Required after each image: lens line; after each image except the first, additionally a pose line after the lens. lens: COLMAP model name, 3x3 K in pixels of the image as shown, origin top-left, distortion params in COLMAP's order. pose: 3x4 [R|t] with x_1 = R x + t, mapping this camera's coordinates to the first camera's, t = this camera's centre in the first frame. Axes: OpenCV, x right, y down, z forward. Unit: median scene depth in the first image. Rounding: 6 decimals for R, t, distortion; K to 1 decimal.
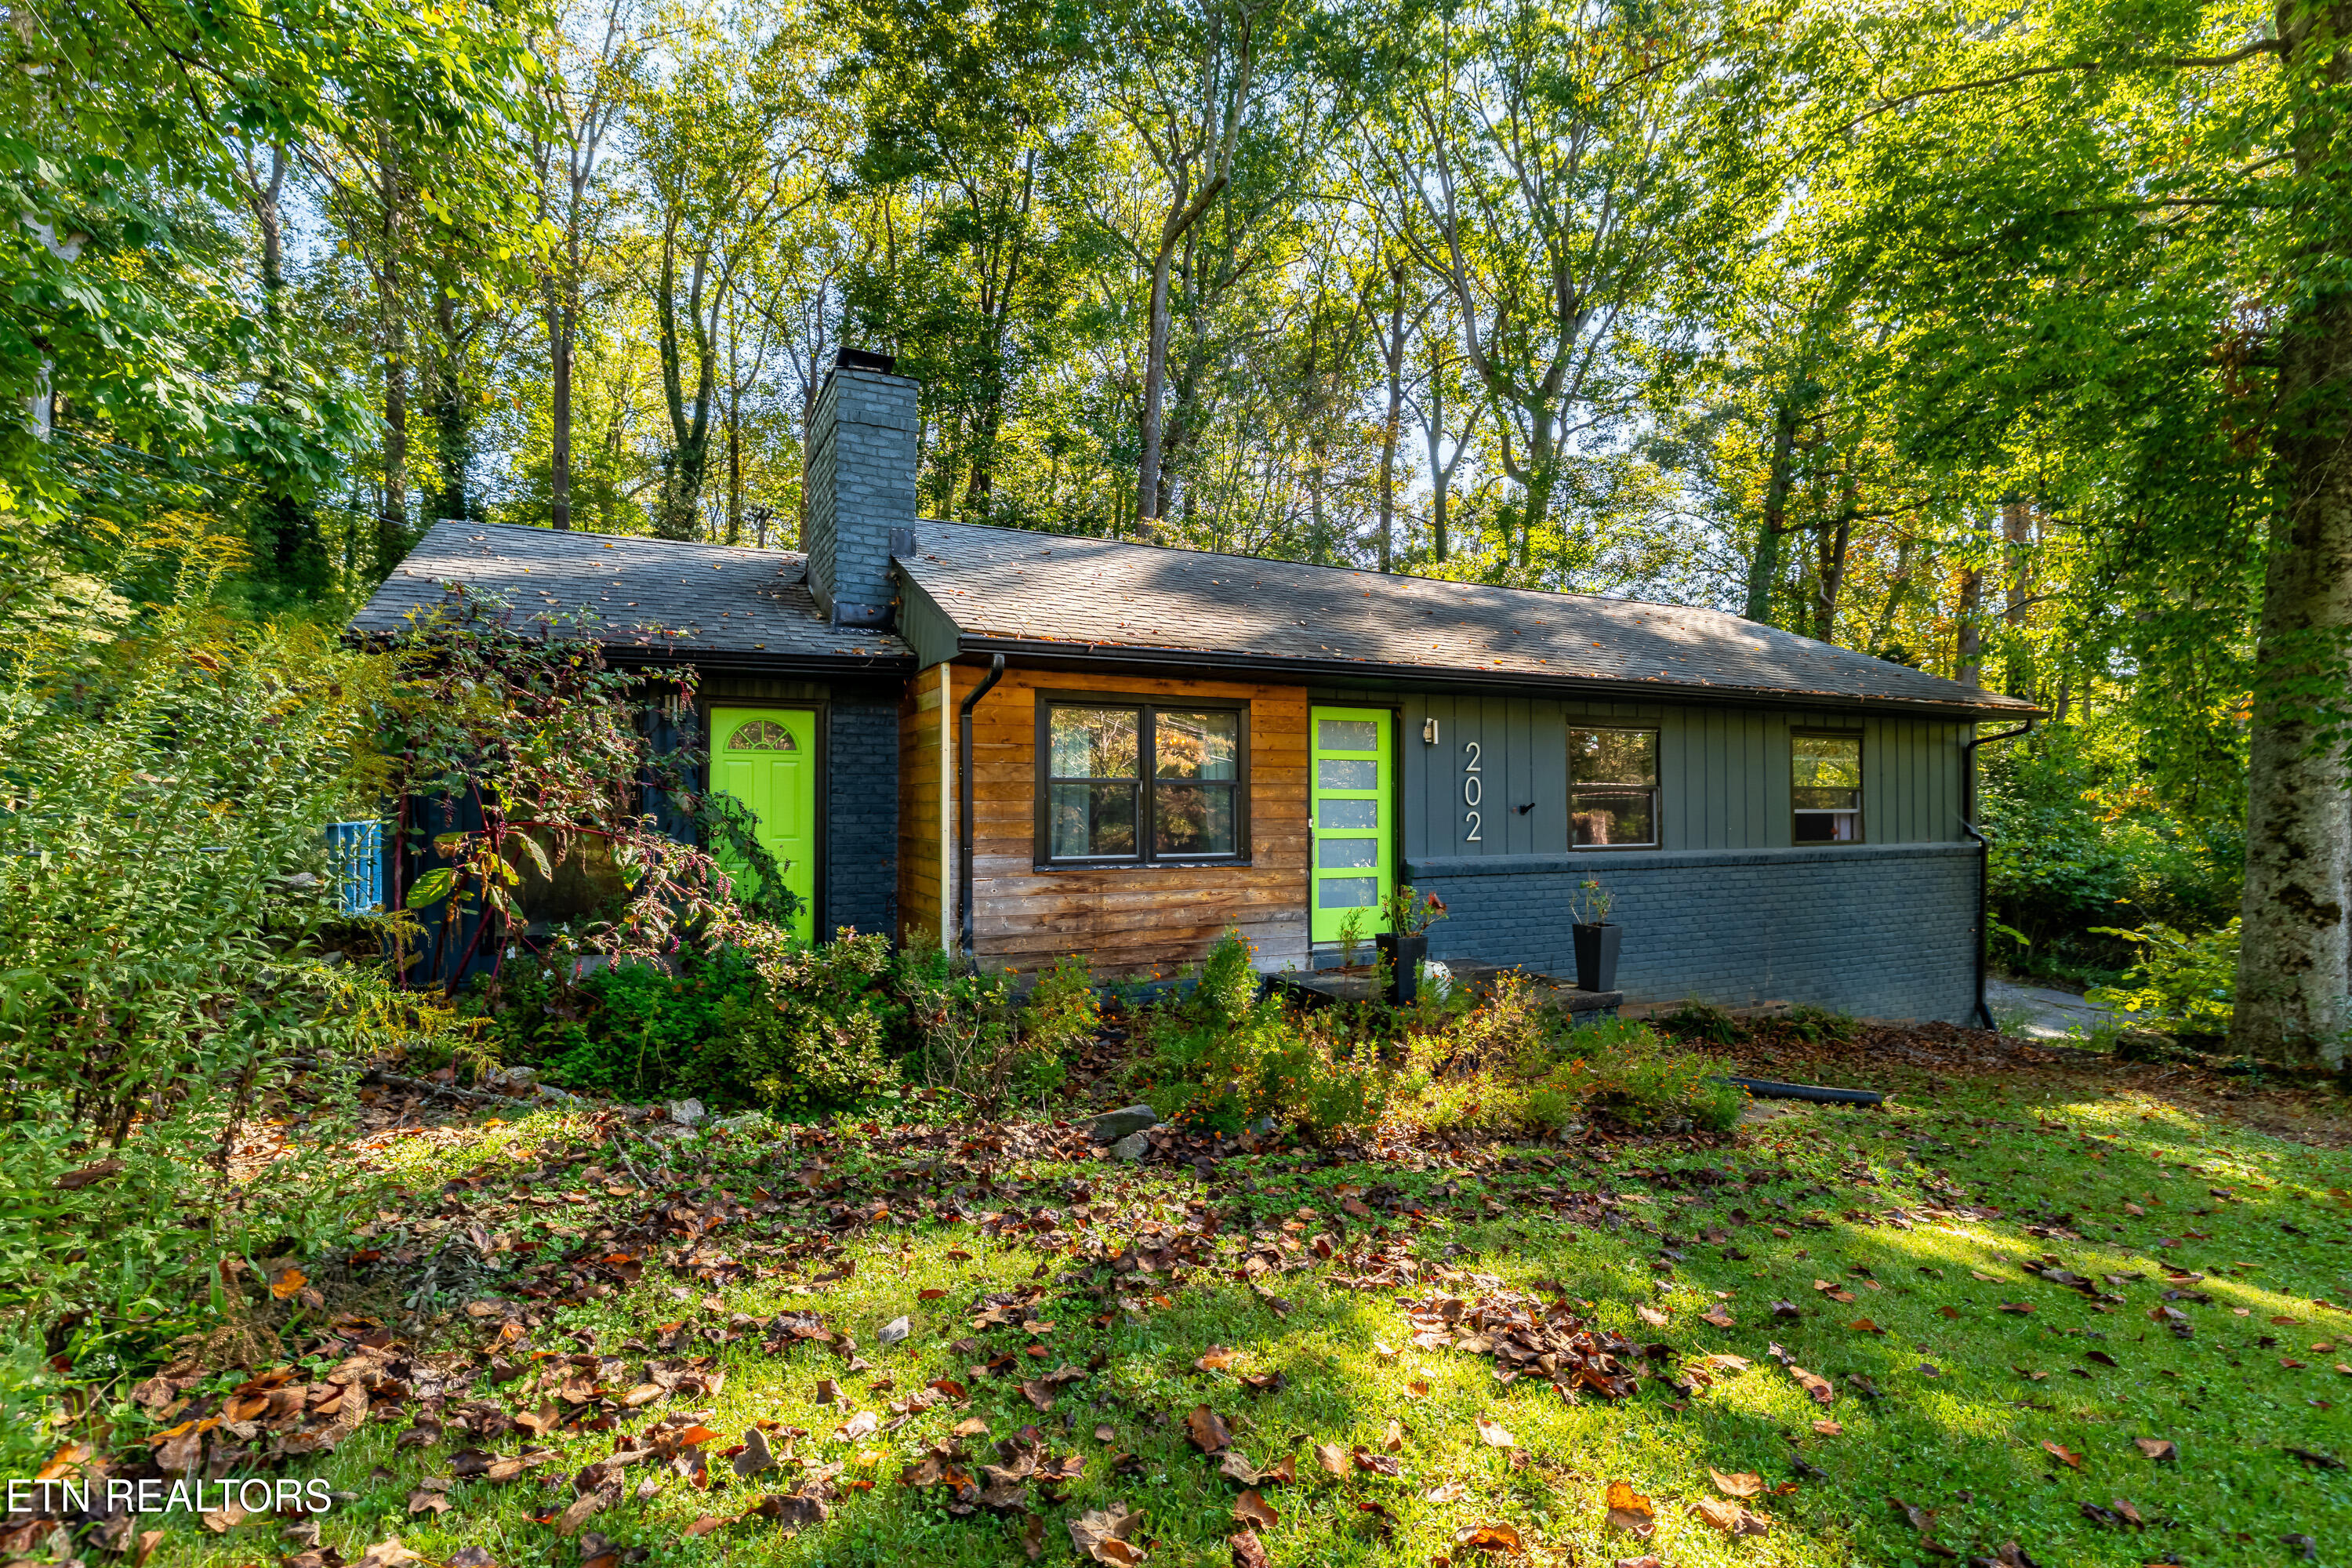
lens RADIAL K [[1118.3, 0, 1186.3], [0, 1118.3, 790.4], [0, 0, 1]] dist [0.000013, 0.000287]
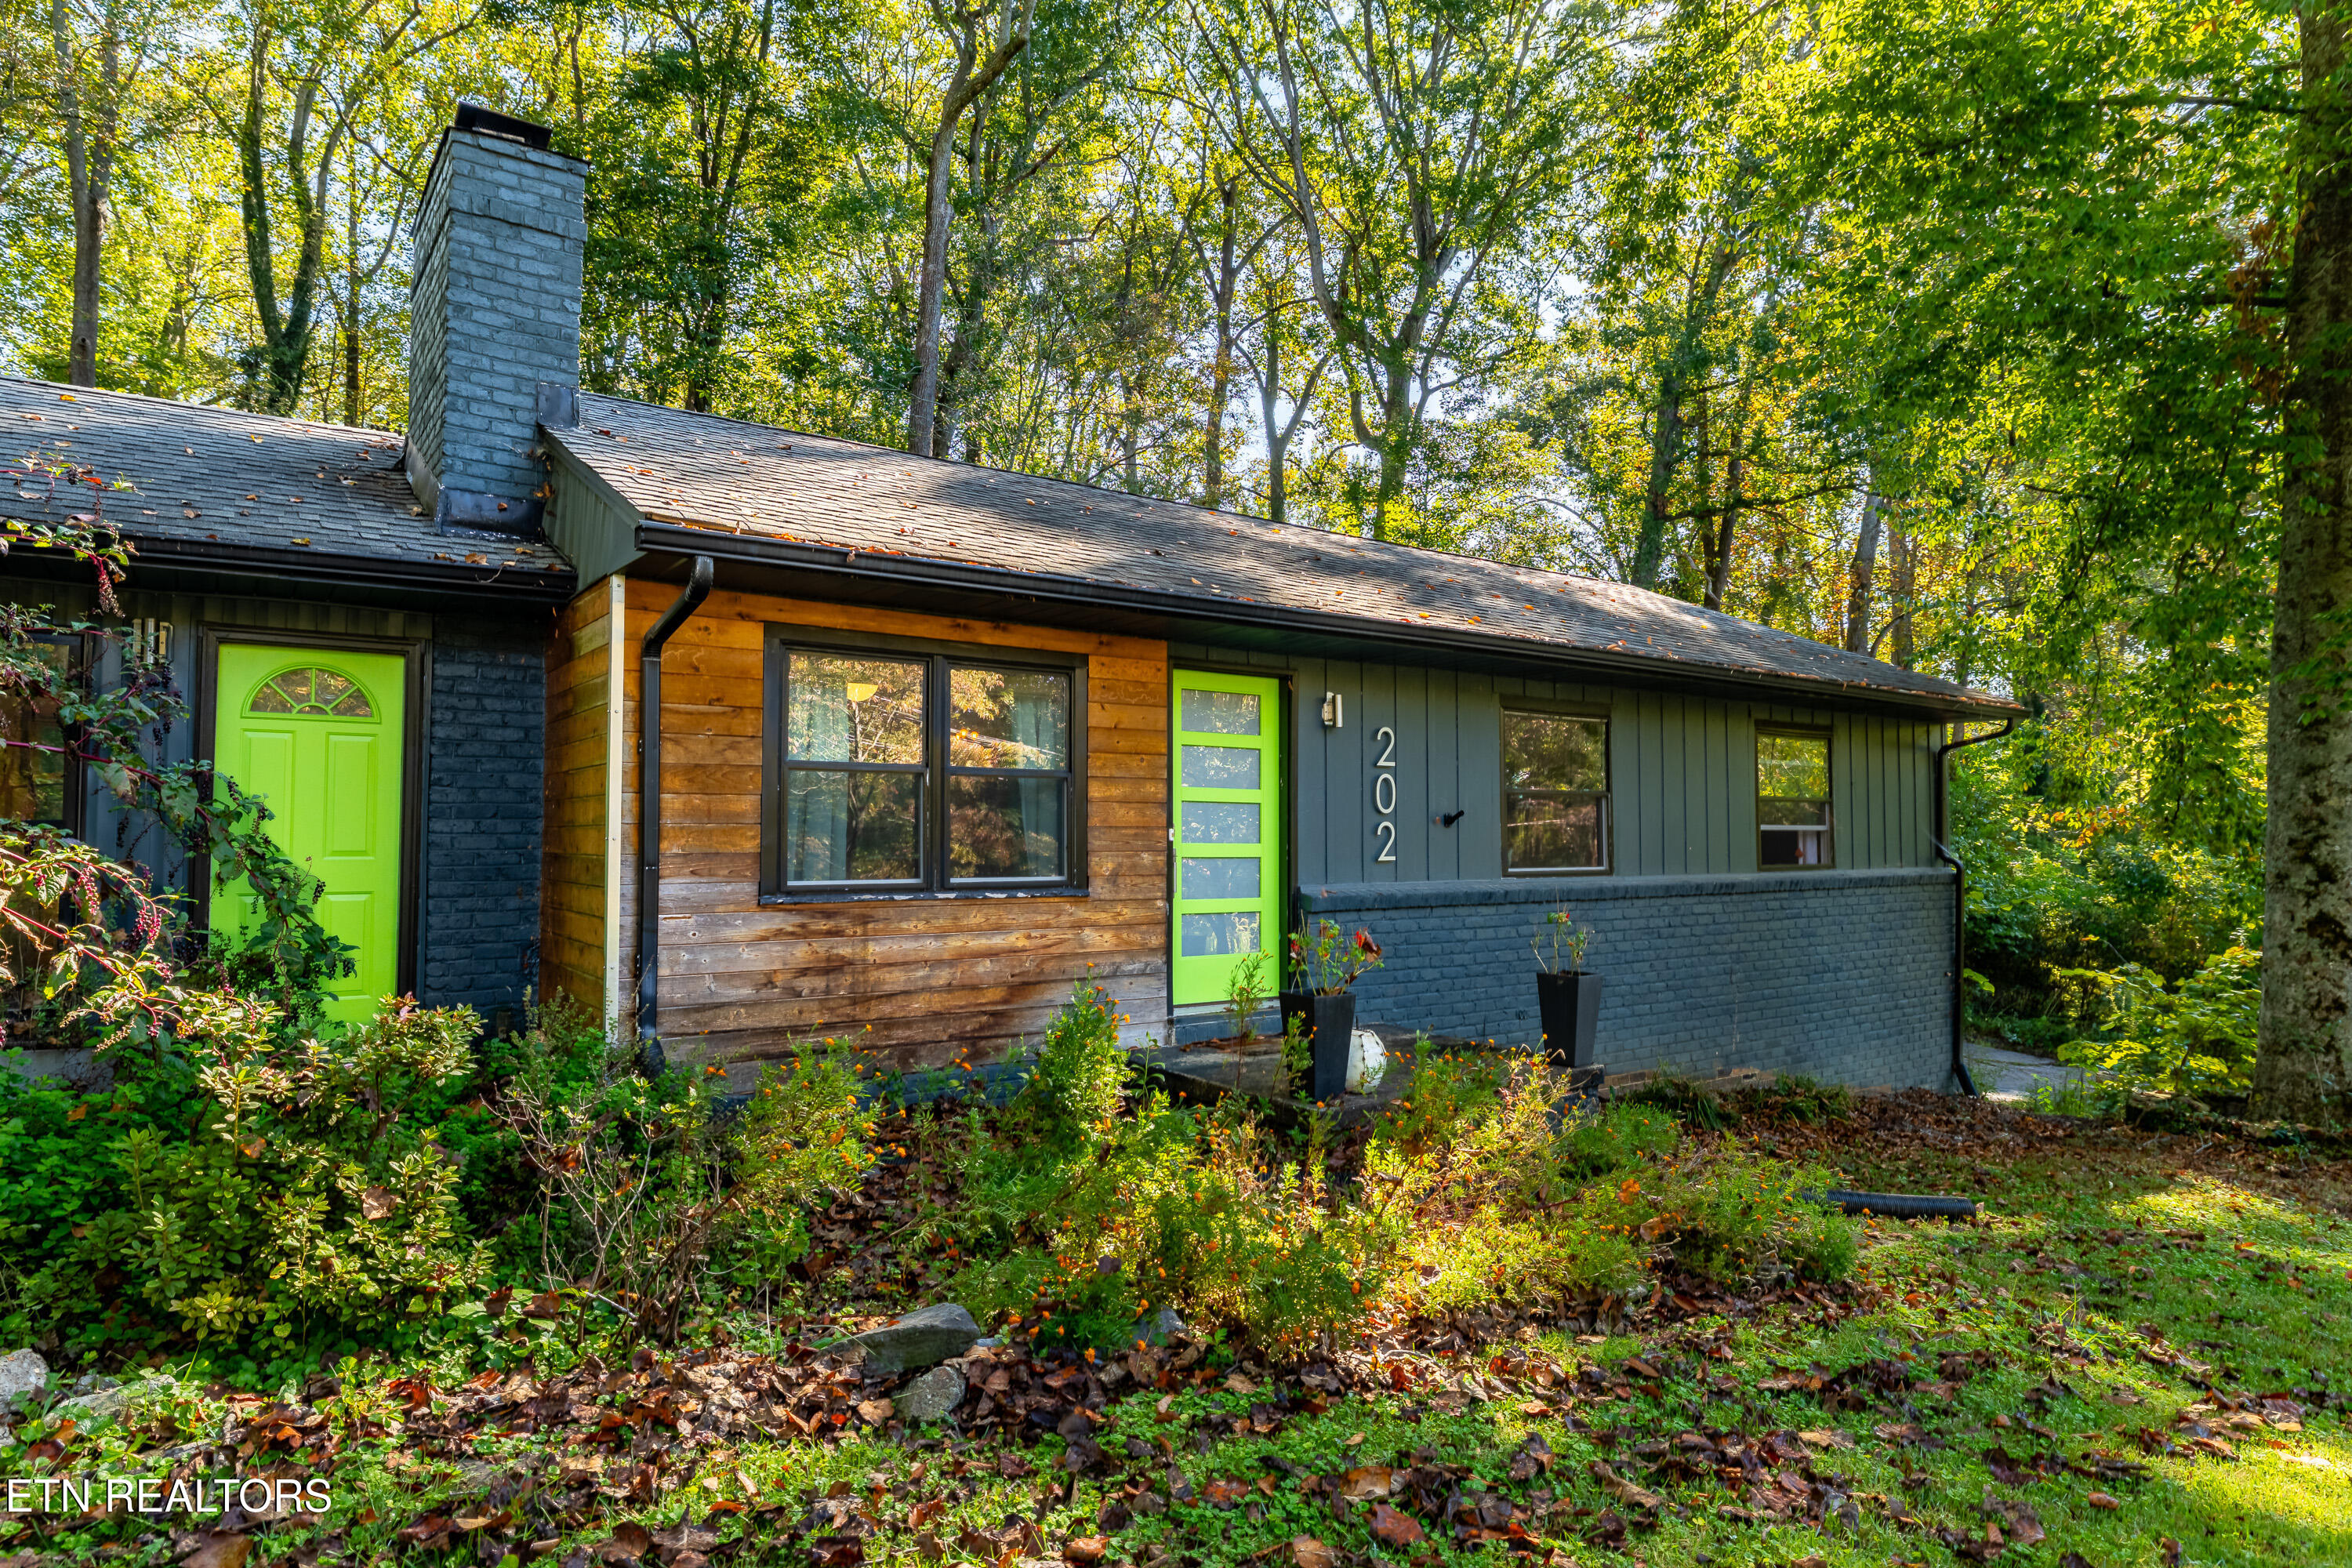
lens RADIAL K [[1346.3, 0, 1192.8], [0, 1346.3, 788.5], [0, 0, 1]] dist [0.001691, -0.001978]
pose [[0.985384, 0.007804, 0.170167, -0.017496], [-0.003580, 0.999678, -0.025111, 0.019215], [-0.170308, 0.024135, 0.985095, 0.148945]]
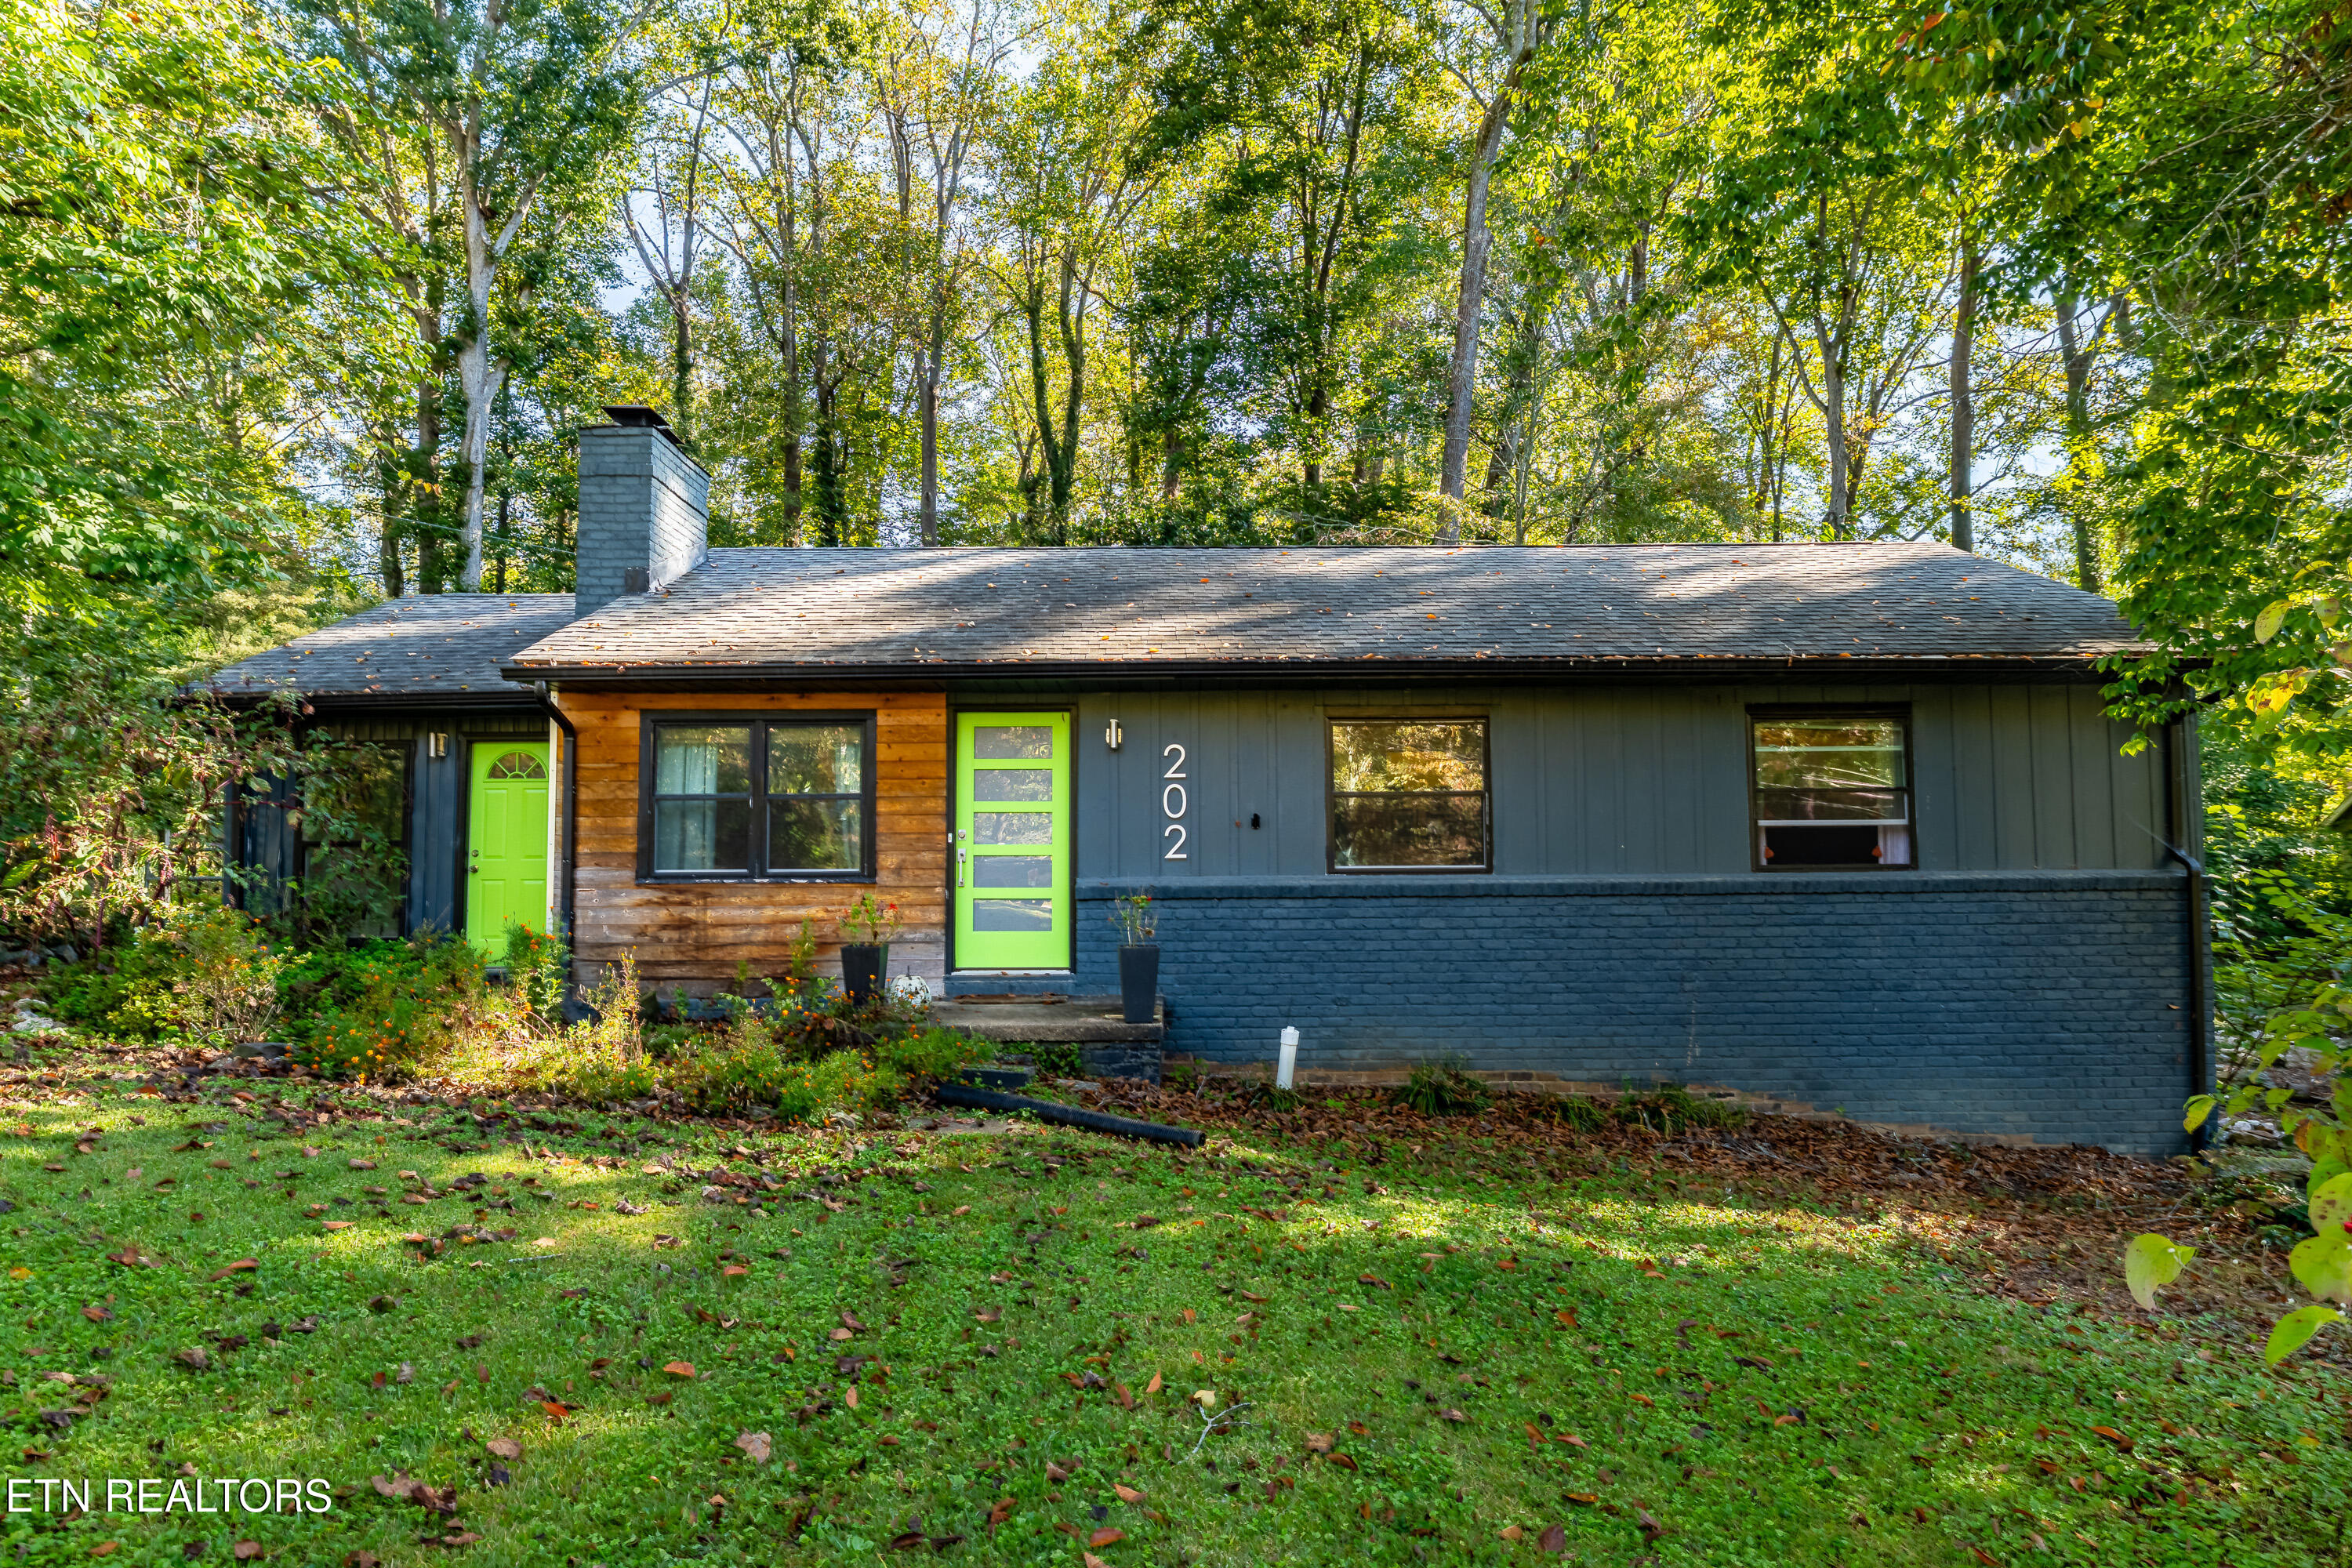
lens RADIAL K [[1409.9, 0, 1174.1], [0, 1409.9, 780.8], [0, 0, 1]] dist [0.006286, 0.000541]
pose [[0.890703, -0.029341, -0.453637, 0.725043], [0.011760, 0.999068, -0.041529, 0.029047], [0.454433, 0.031655, 0.890218, 0.035124]]
